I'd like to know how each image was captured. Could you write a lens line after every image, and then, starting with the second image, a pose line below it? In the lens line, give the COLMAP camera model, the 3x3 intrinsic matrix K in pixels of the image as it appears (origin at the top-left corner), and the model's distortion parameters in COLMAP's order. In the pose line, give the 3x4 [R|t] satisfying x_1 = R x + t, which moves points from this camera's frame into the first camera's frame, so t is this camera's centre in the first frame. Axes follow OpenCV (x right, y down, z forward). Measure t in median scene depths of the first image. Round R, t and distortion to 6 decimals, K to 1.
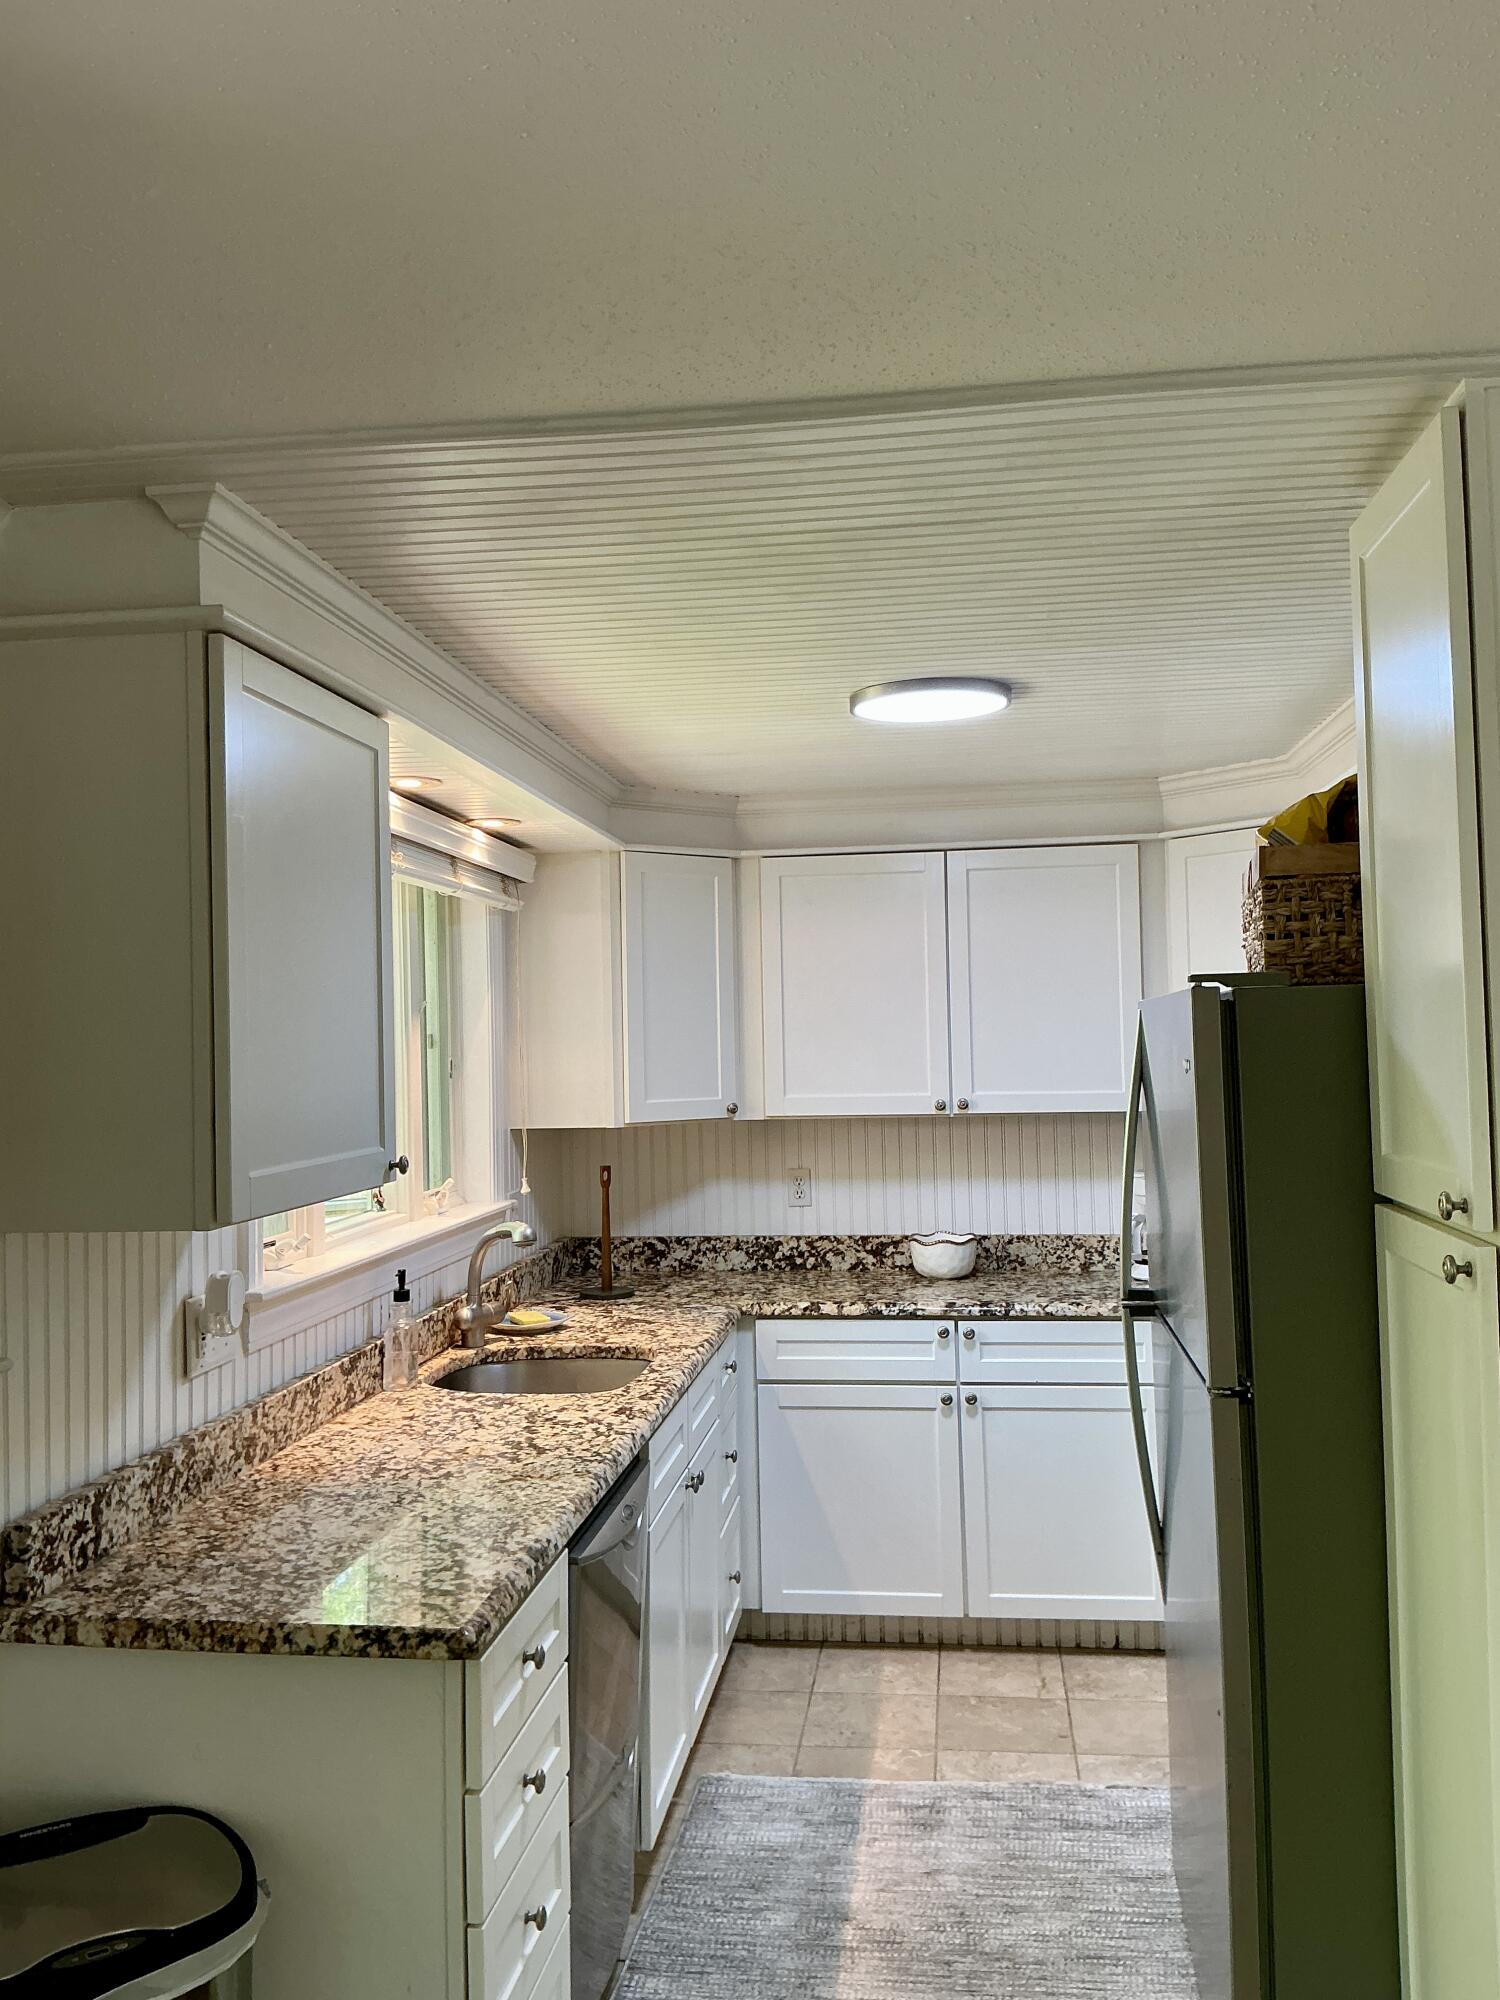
lens RADIAL K [[1677.9, 0, 754.7], [0, 1677.9, 994.6], [0, 0, 1]] dist [0.121761, -0.244005]
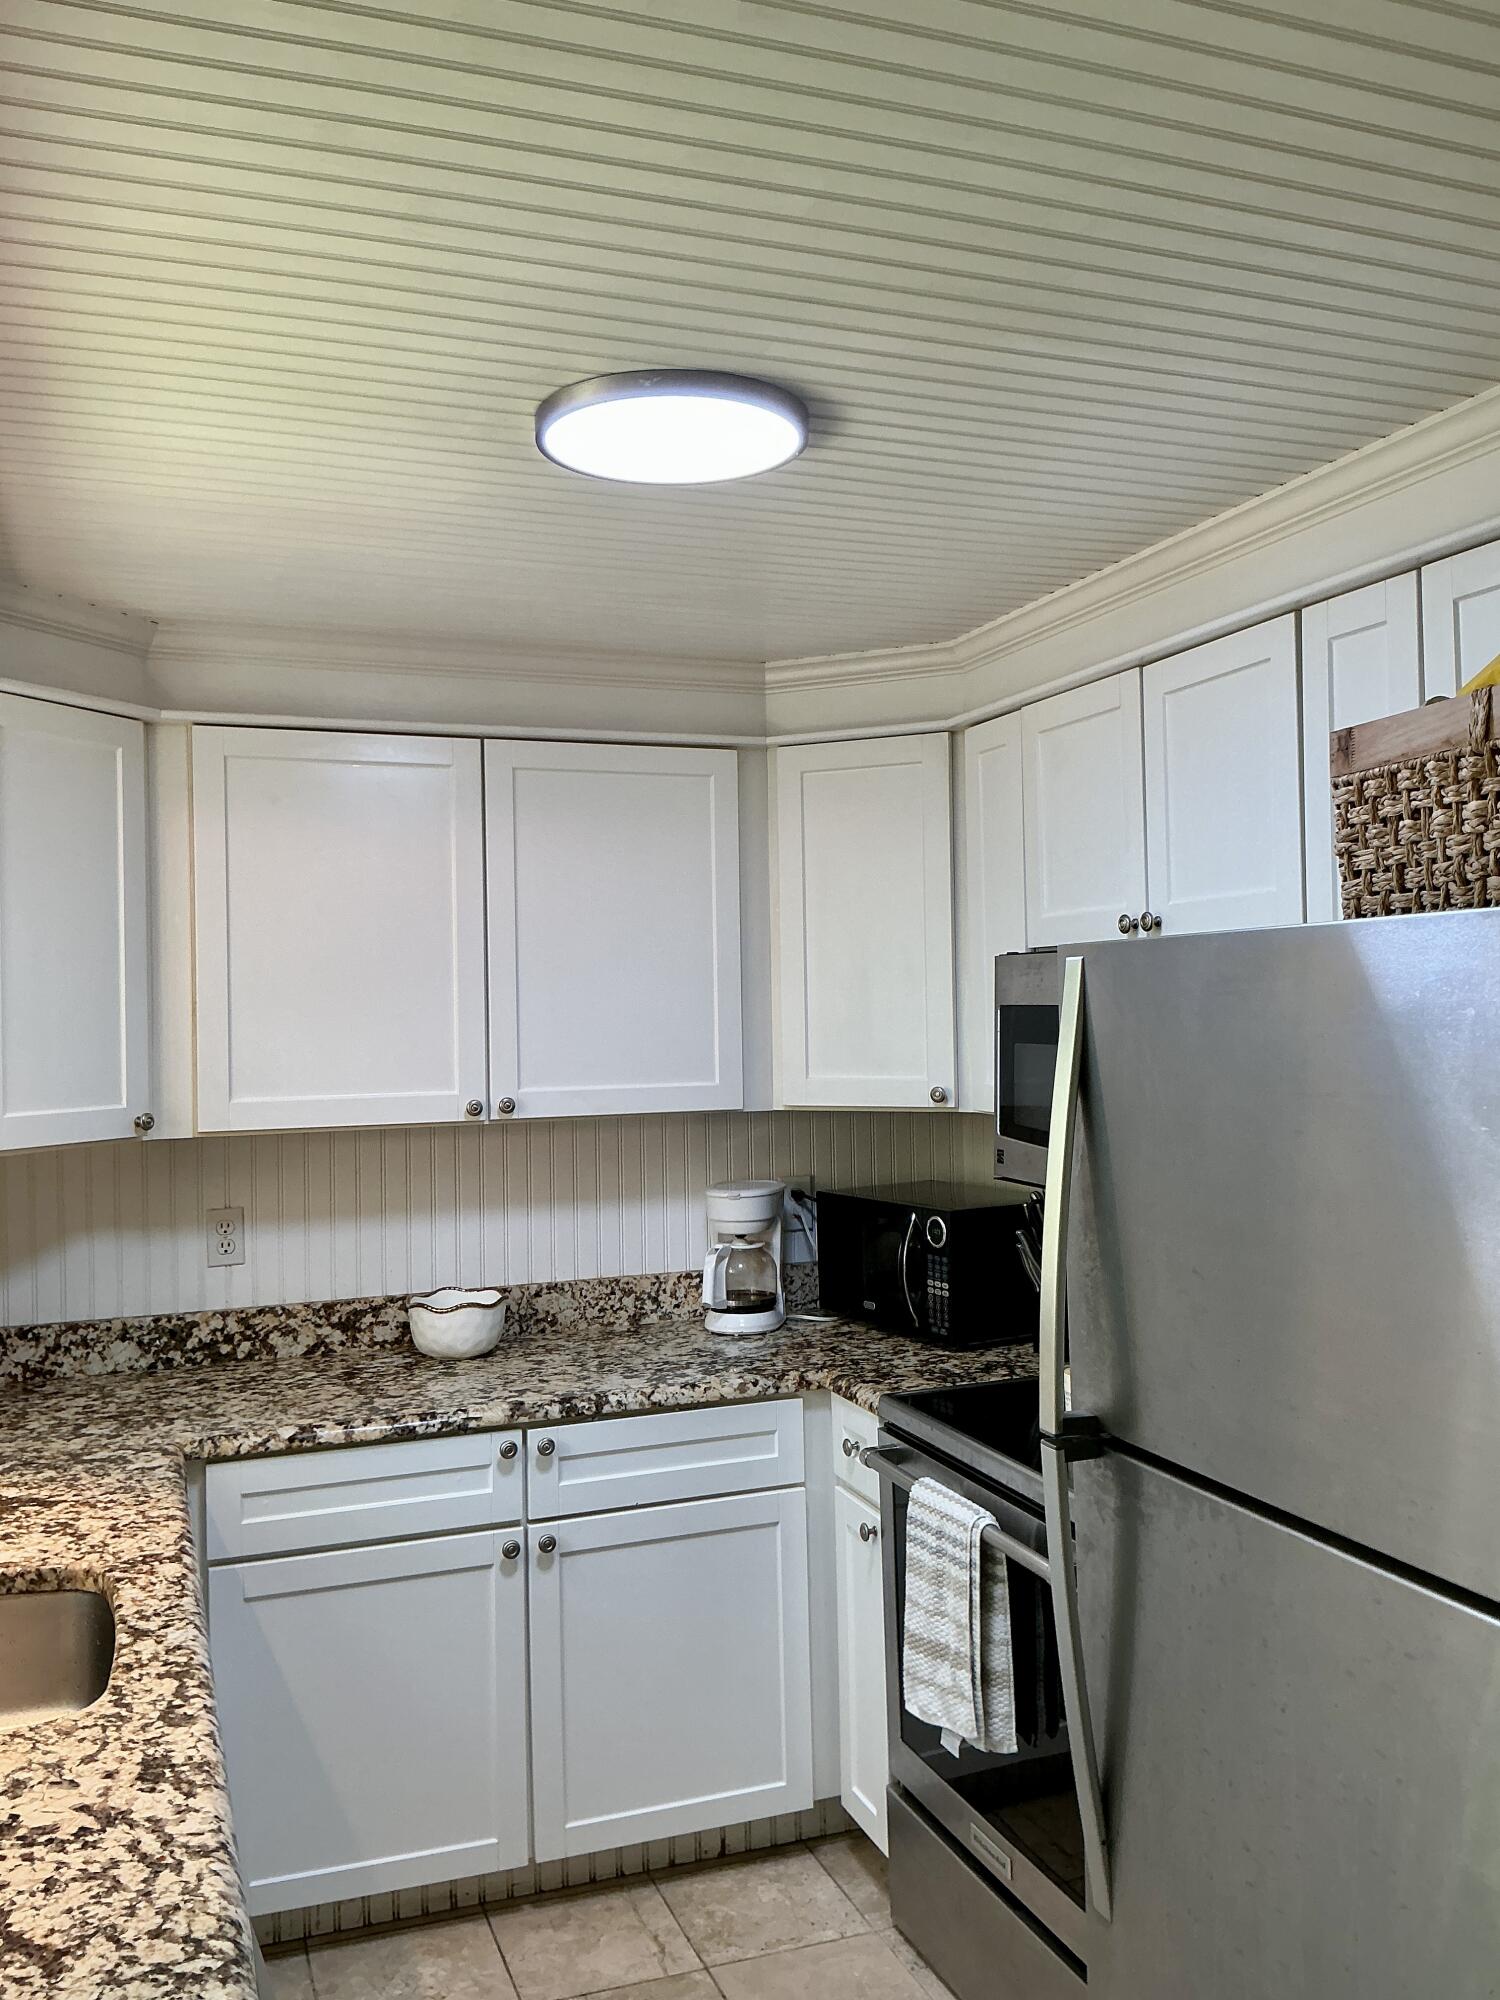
lens RADIAL K [[1677.9, 0, 769.8], [0, 1677.9, 989.6], [0, 0, 1]] dist [0.121761, -0.244005]
pose [[0.881346, 0.009794, 0.472371, -0.106956], [-0.014496, 0.999875, 0.006315, 0.011311], [-0.472250, -0.012413, 0.881377, 0.334242]]
